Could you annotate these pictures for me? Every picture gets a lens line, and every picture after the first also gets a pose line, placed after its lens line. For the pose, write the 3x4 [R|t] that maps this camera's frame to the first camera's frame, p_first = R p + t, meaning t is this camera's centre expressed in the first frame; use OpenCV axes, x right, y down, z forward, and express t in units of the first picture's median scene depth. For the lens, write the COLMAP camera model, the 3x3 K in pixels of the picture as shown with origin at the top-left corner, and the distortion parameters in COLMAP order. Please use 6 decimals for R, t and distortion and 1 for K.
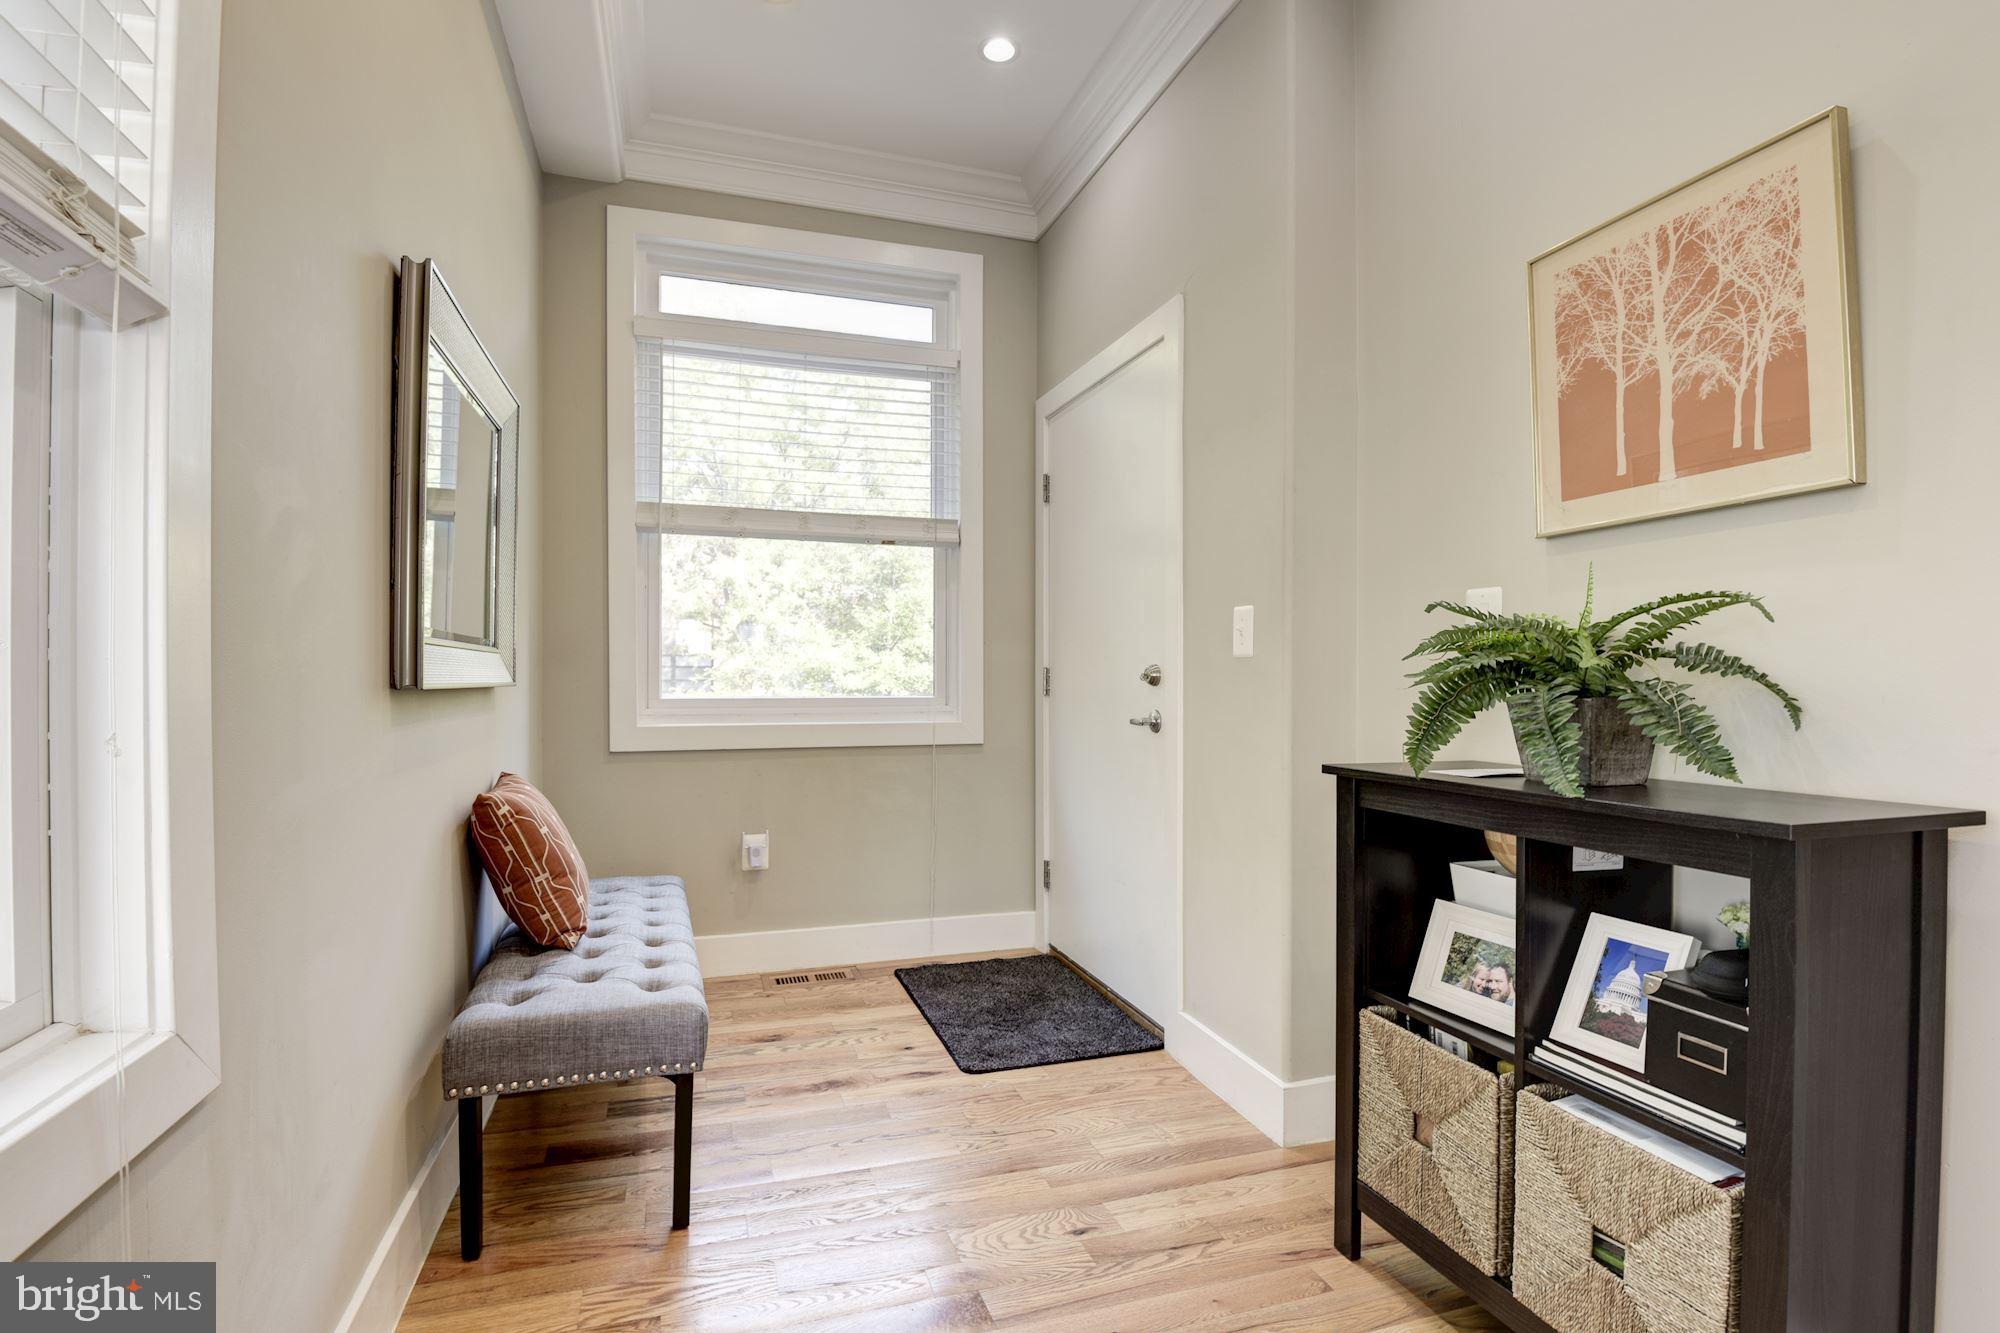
lens RADIAL K [[926.7, 0, 1000.0], [0, 926.7, 666.5], [0, 0, 1]] dist [-0.001947, -0.020212]
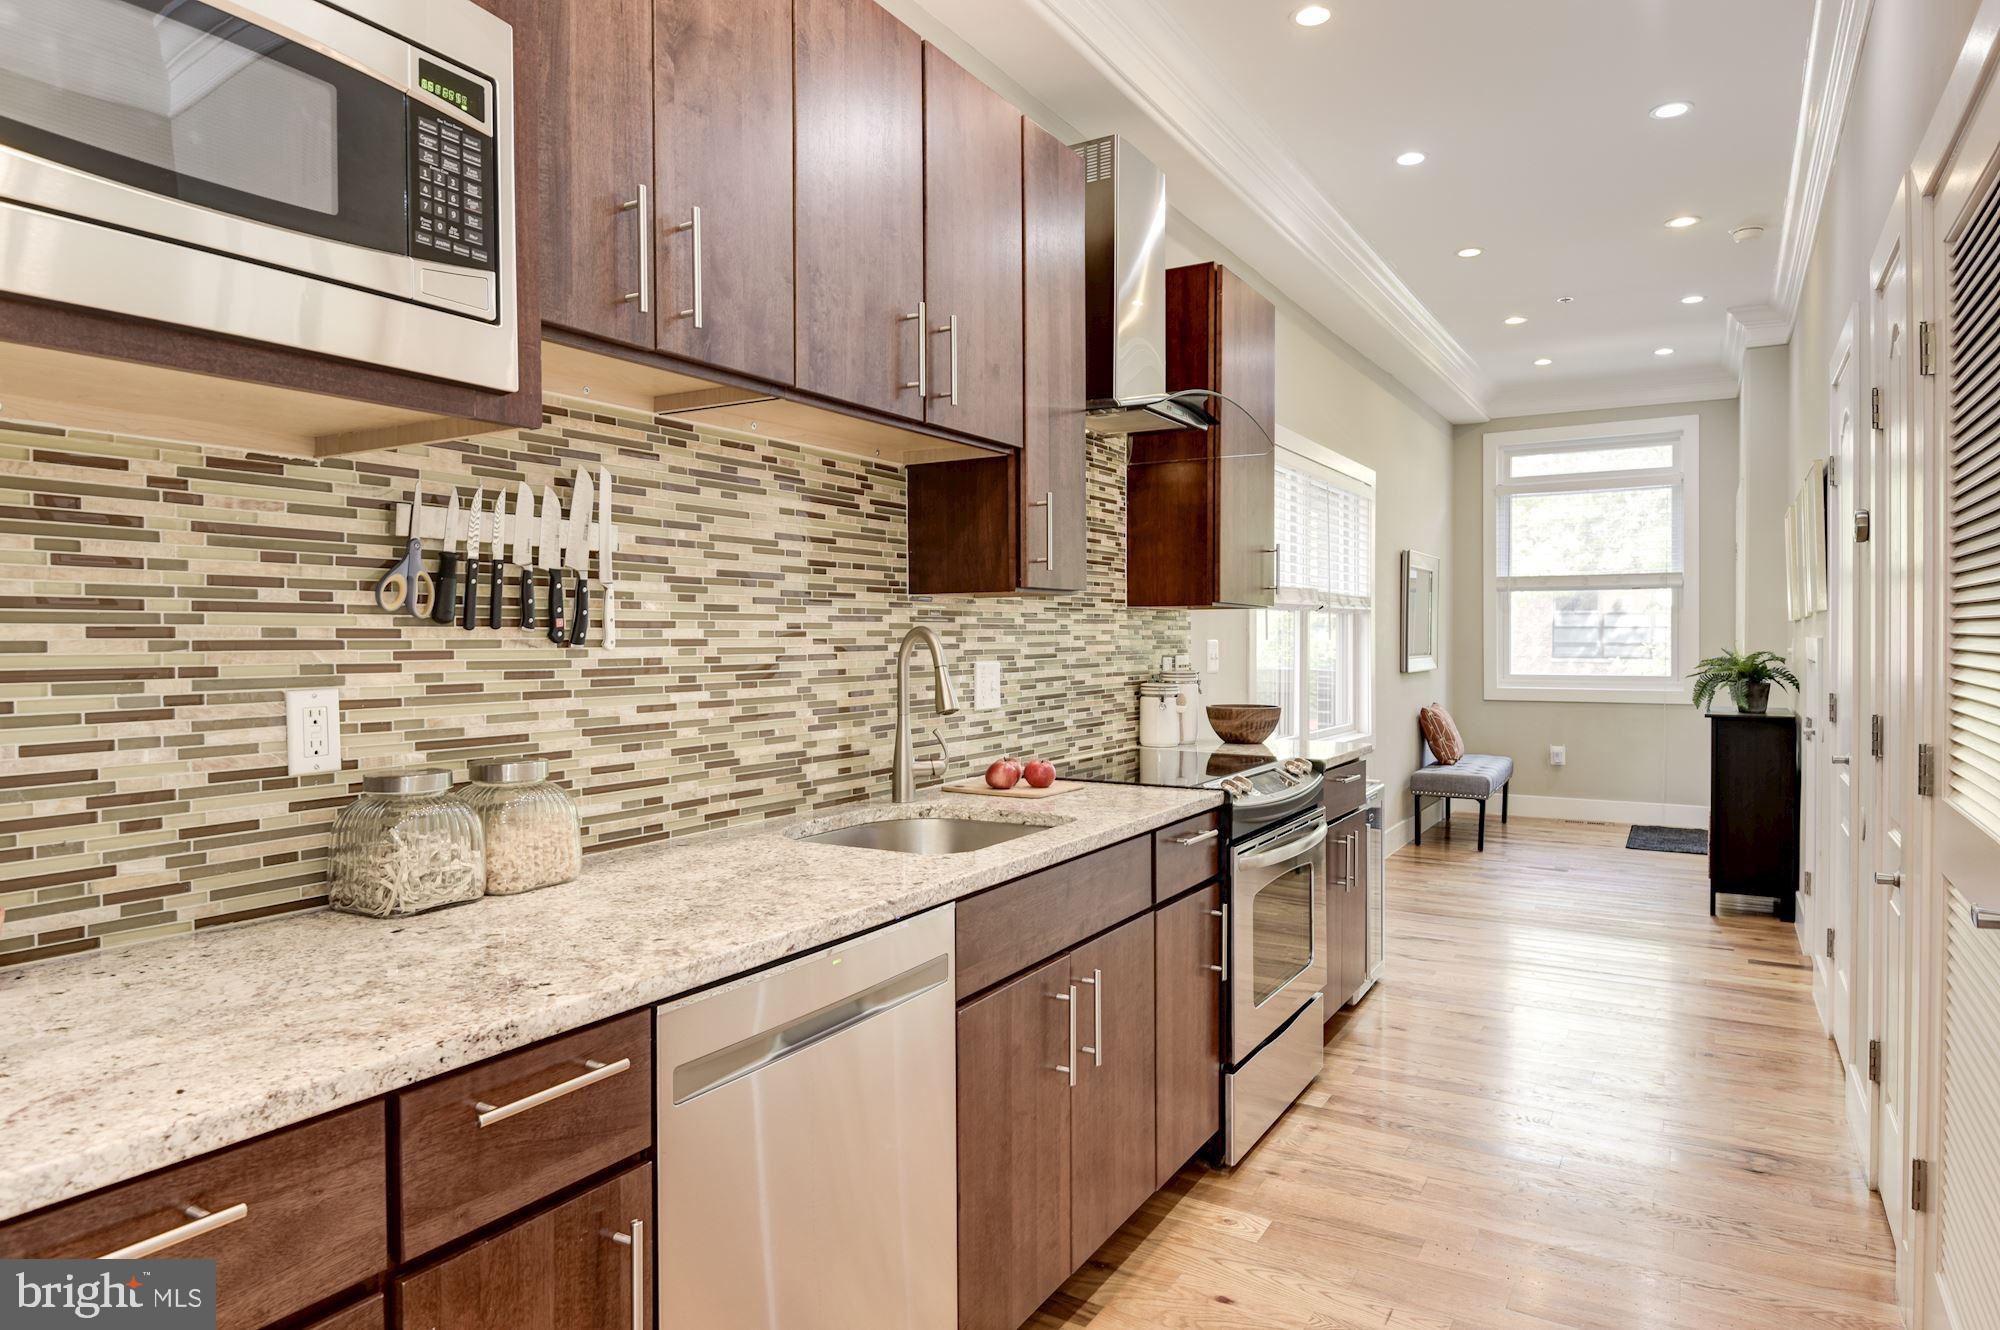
lens RADIAL K [[1222.8, 0, 1003.8], [0, 1222.8, 643.5], [0, 0, 1]] dist [0.002615, -0.003333]
pose [[0.649056, 0.003386, -0.760733, 0.925863], [0.013039, 0.999794, 0.015575, -0.087294], [0.760629, -0.020028, 0.648878, -1.529257]]
